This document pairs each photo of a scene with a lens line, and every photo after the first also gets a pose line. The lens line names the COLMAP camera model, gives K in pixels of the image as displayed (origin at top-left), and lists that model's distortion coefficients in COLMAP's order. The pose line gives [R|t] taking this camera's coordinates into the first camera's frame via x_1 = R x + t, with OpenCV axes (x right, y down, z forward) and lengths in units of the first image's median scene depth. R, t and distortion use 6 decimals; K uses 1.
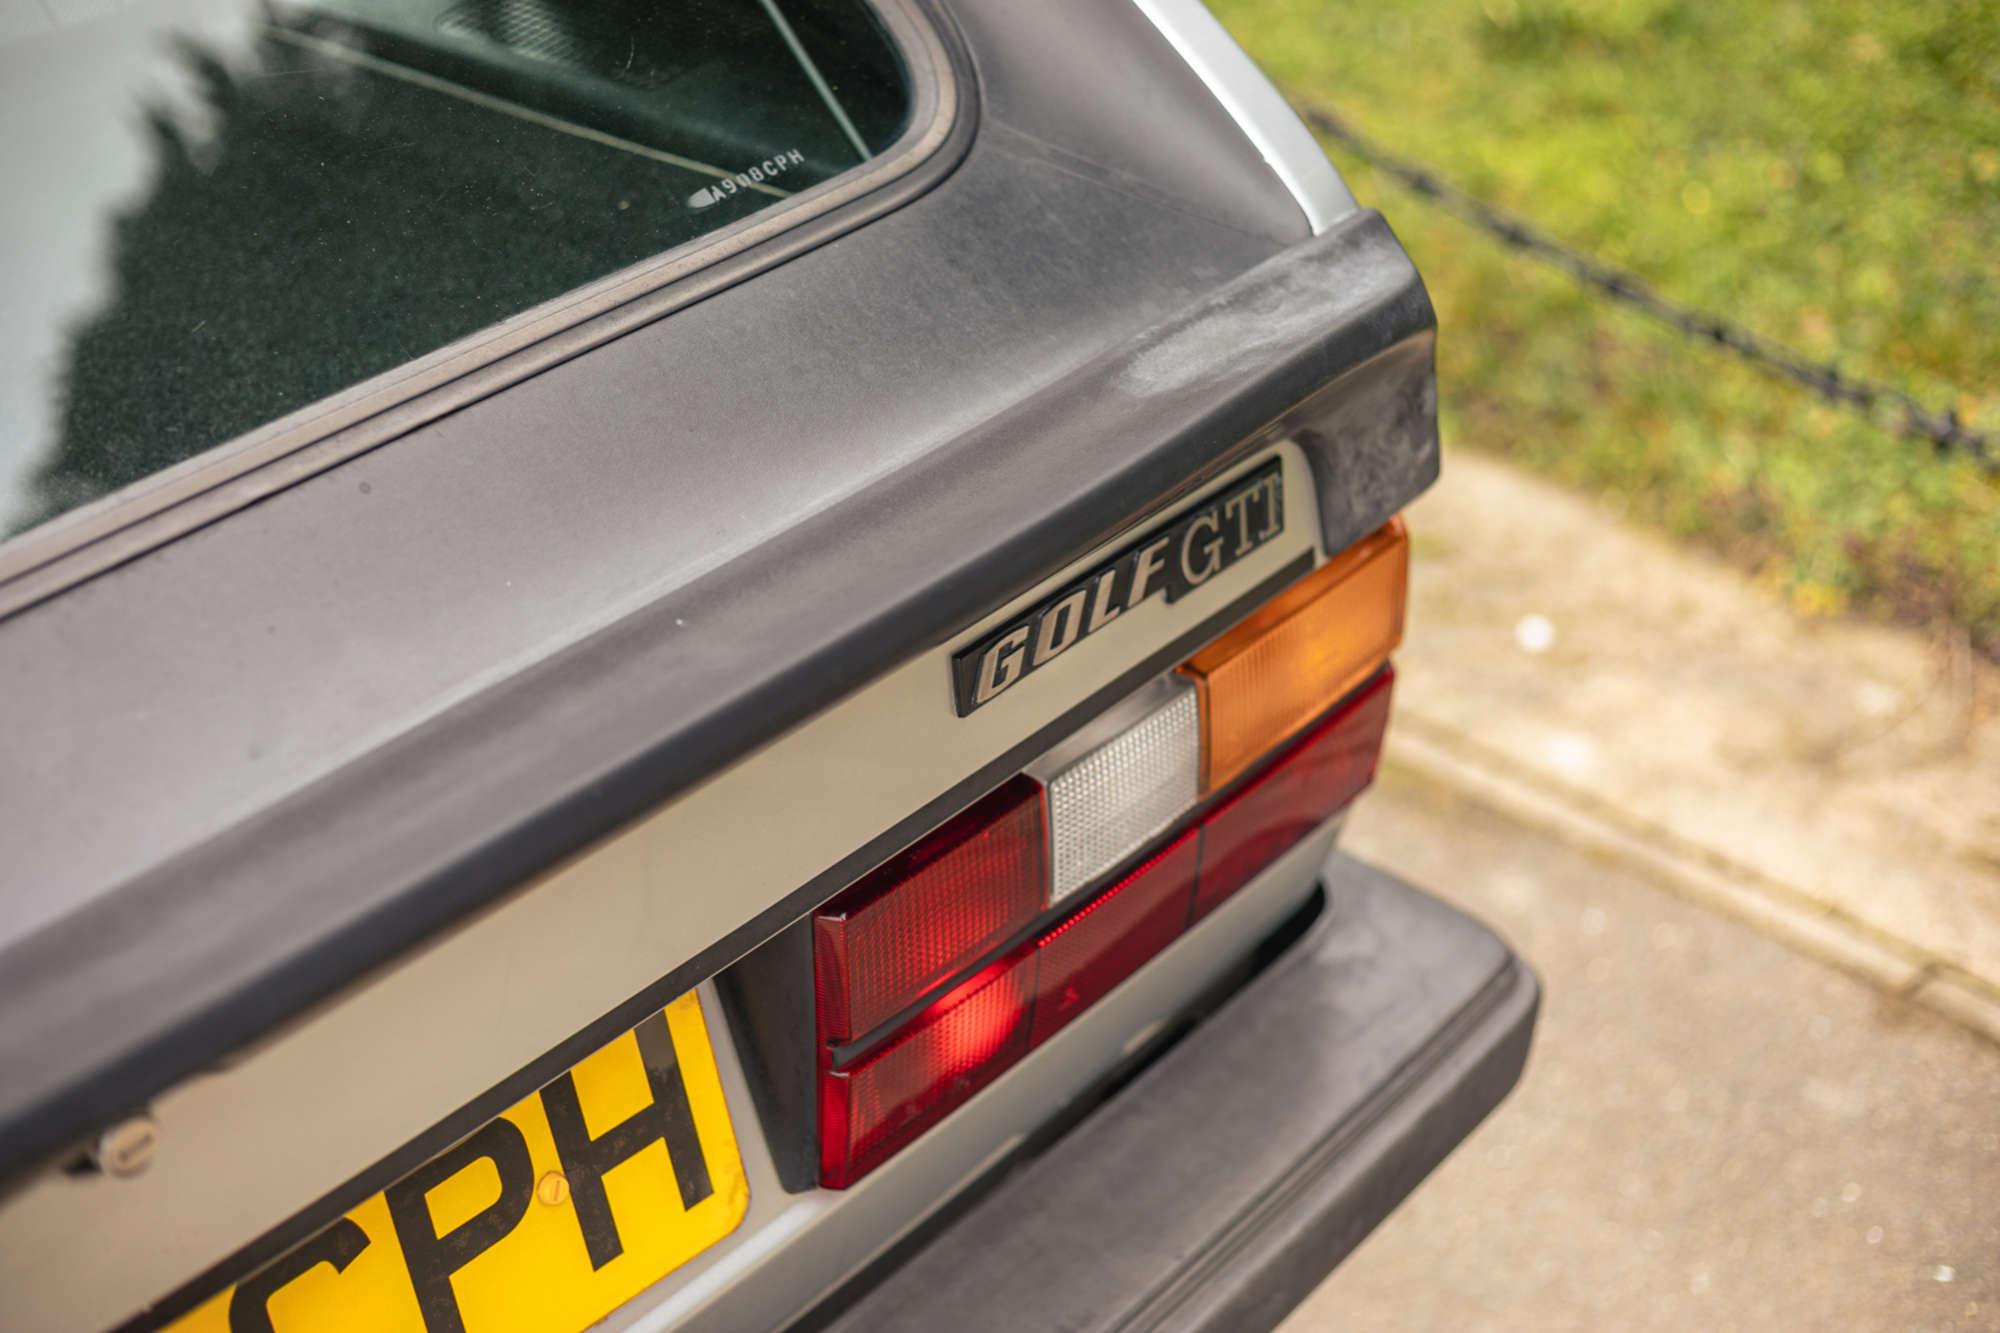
lens RADIAL K [[2975.9, 0, 1002.2], [0, 2975.9, 661.2], [0, 0, 1]] dist [-0.109227, 0.000000]
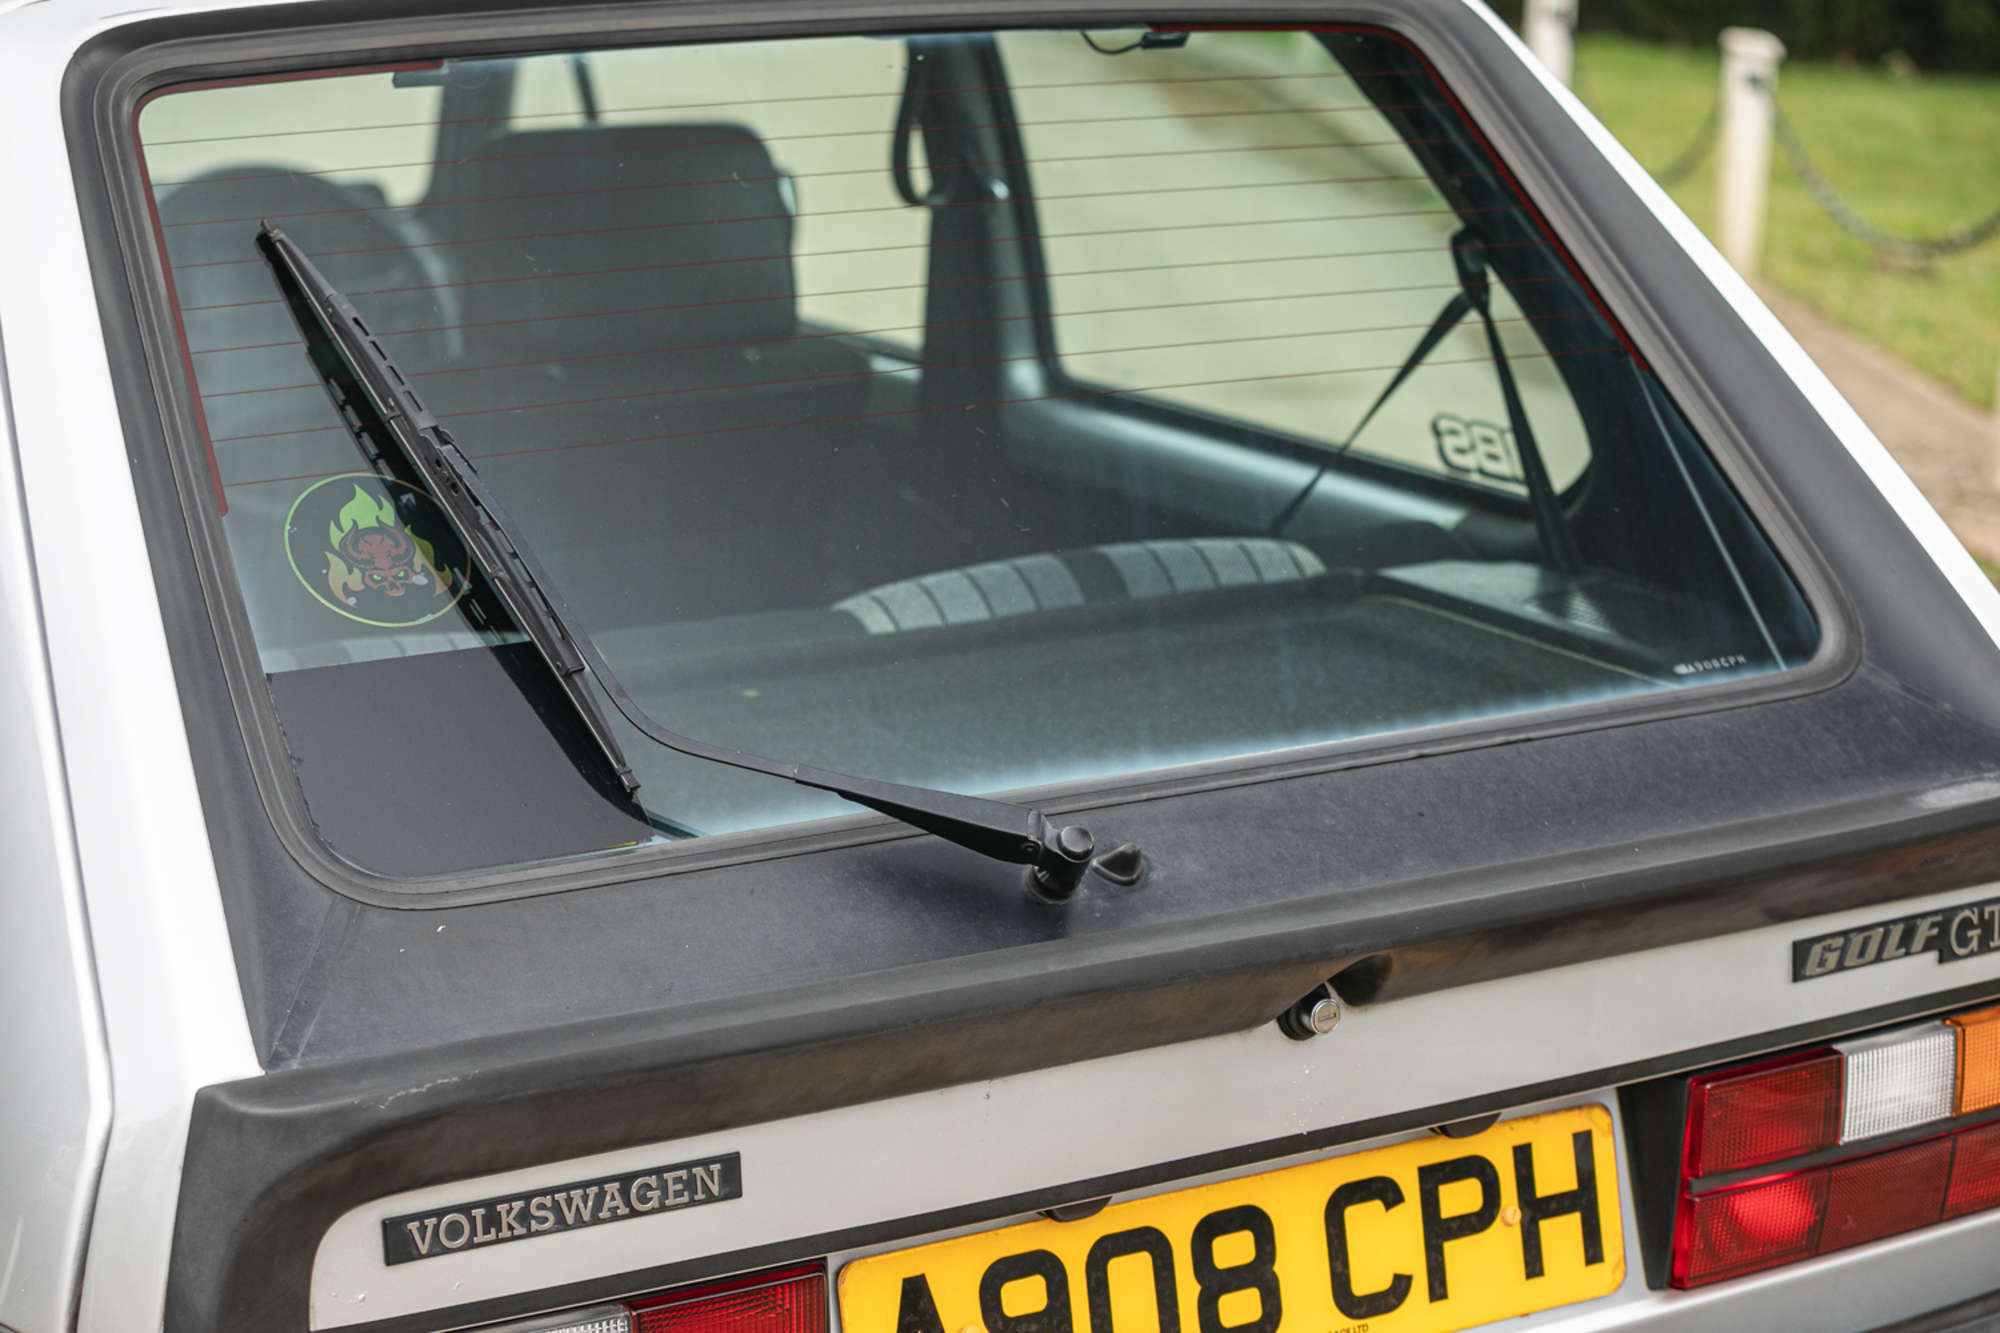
lens RADIAL K [[4031.3, 0, 992.3], [0, 4031.3, 670.0], [0, 0, 1]] dist [-0.224498, 0.000000]
pose [[0.952739, 0.099492, -0.287035, 0.170875], [-0.179339, 0.946841, -0.267077, 0.499009], [0.245205, 0.305932, 0.919935, -1.138043]]
